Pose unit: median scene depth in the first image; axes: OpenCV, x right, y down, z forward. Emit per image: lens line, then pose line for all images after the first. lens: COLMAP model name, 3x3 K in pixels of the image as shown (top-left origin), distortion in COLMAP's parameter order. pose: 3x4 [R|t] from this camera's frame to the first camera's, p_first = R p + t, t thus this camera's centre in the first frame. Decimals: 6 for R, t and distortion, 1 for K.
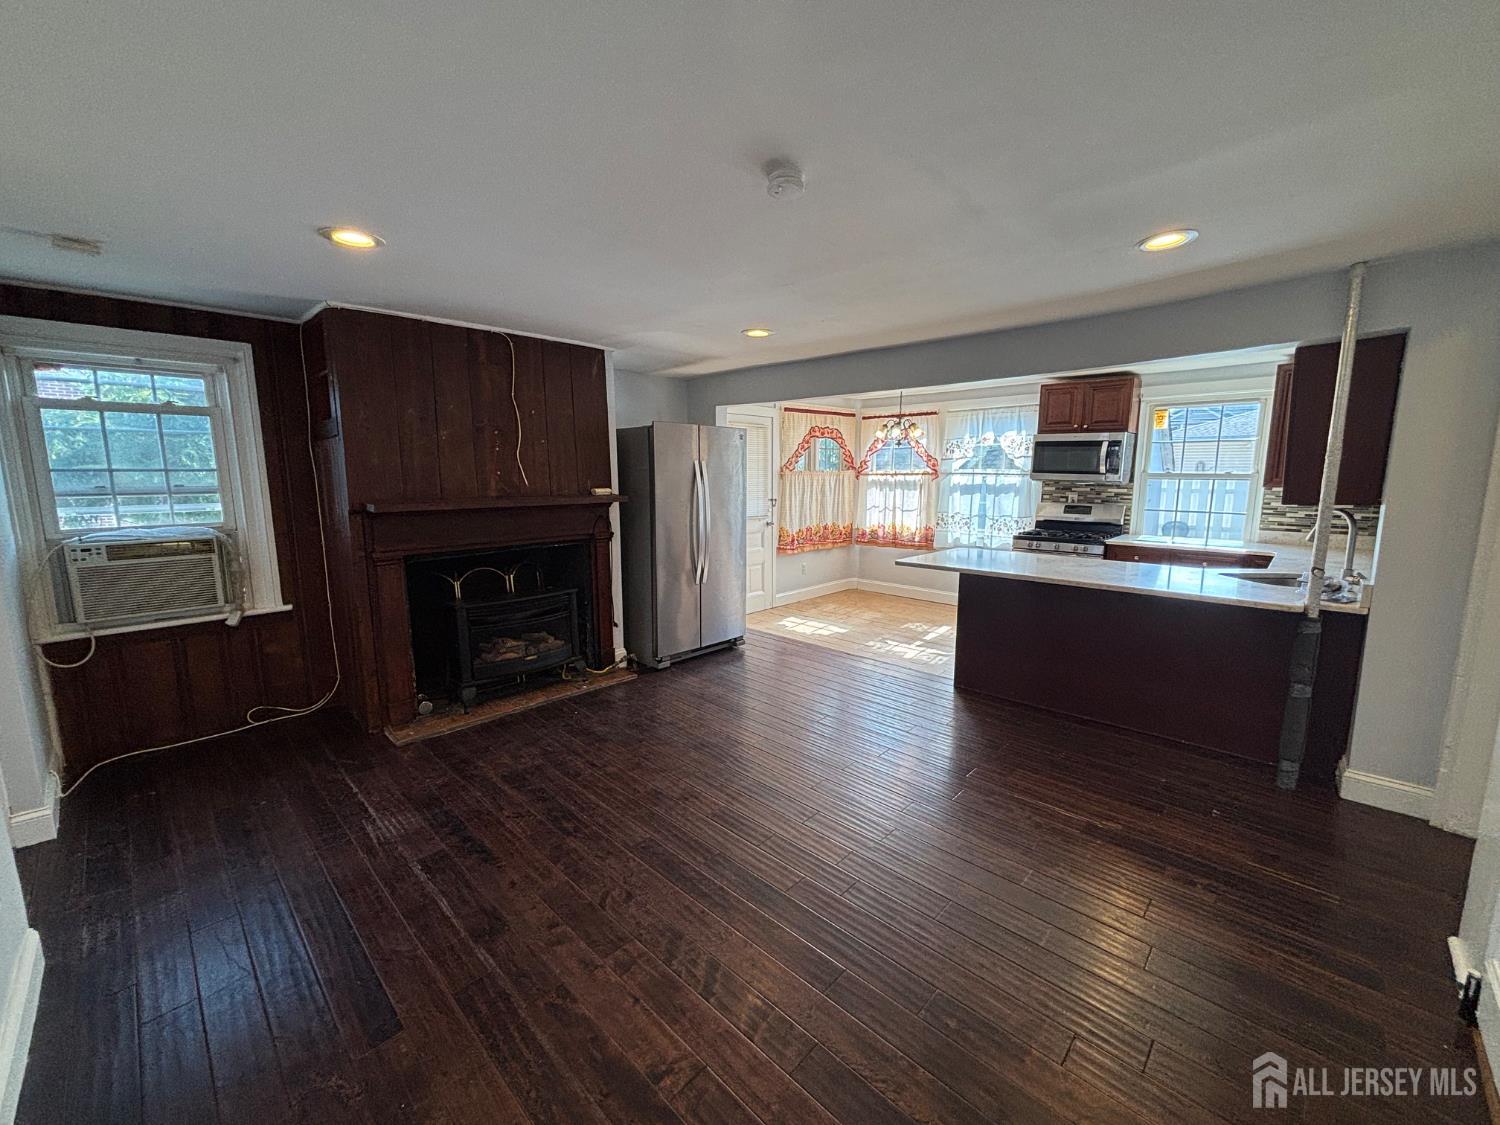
lens RADIAL K [[610.1, 0, 733.8], [0, 610.1, 573.5], [0, 0, 1]] dist [-0.002783, -0.001289]
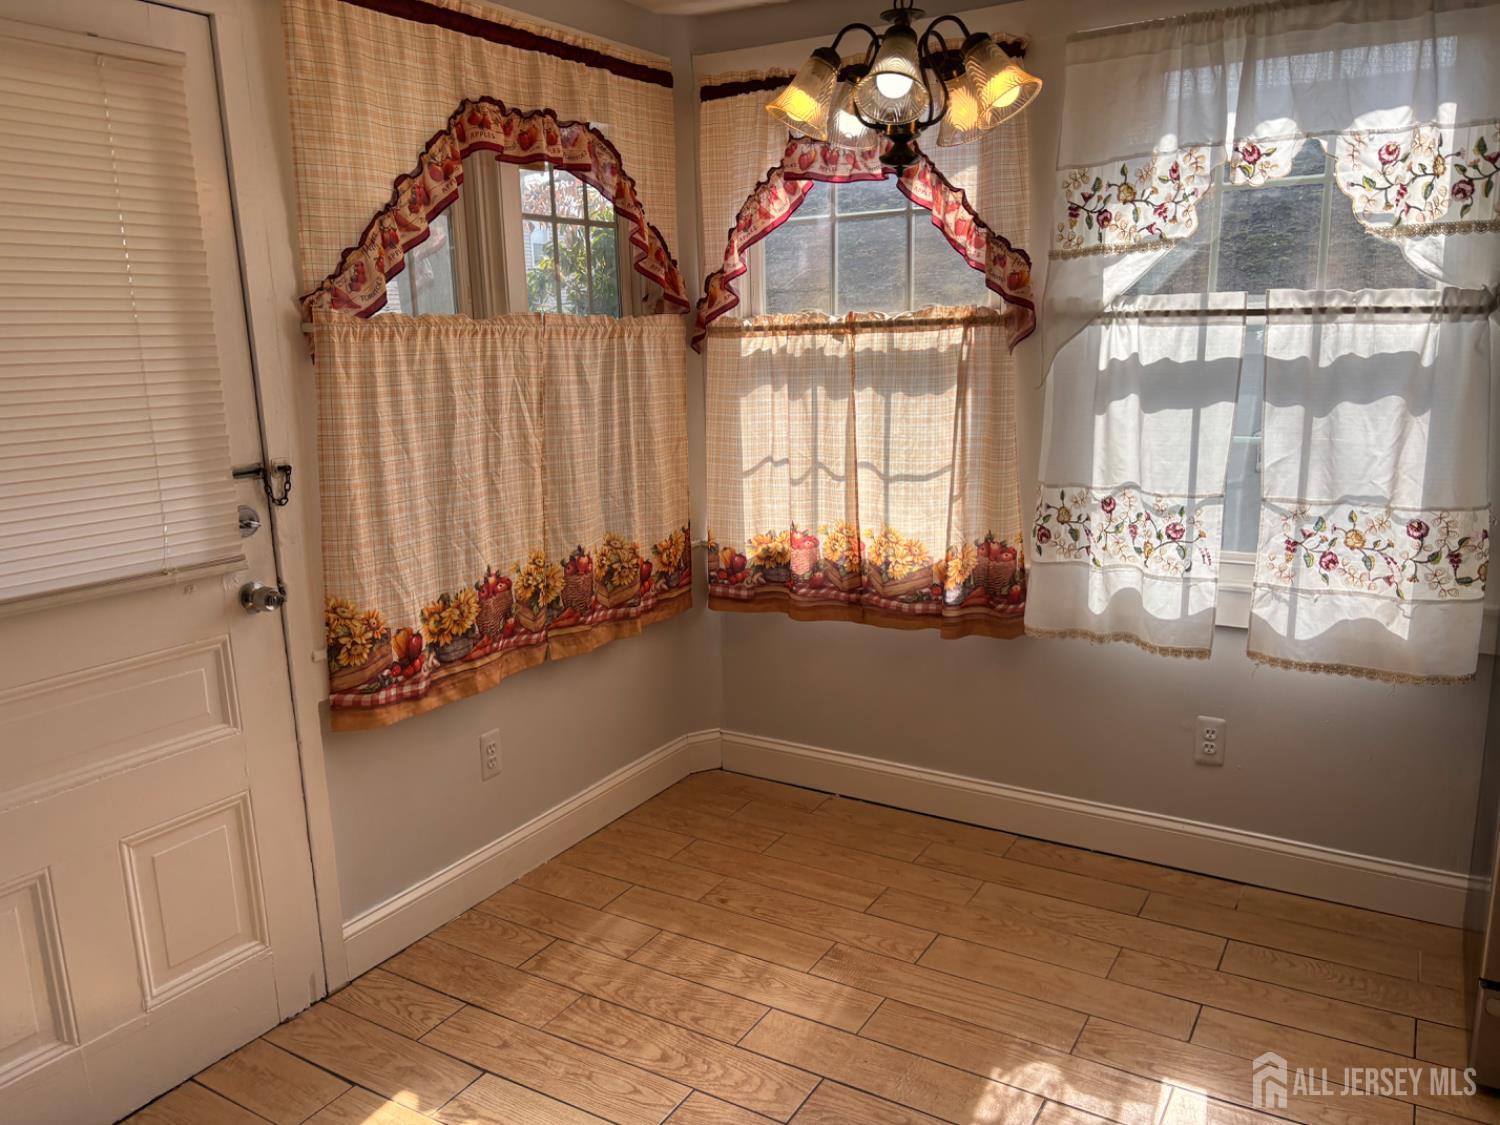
lens RADIAL K [[1138.1, 0, 754.9], [0, 1138.1, 574.0], [0, 0, 1]] dist [0.063619, -0.078484]
pose [[0.969420, -0.068944, 0.235523, 0.121124], [0.059510, 0.997123, 0.046940, -0.093103], [-0.238082, -0.031489, 0.970734, 0.596197]]
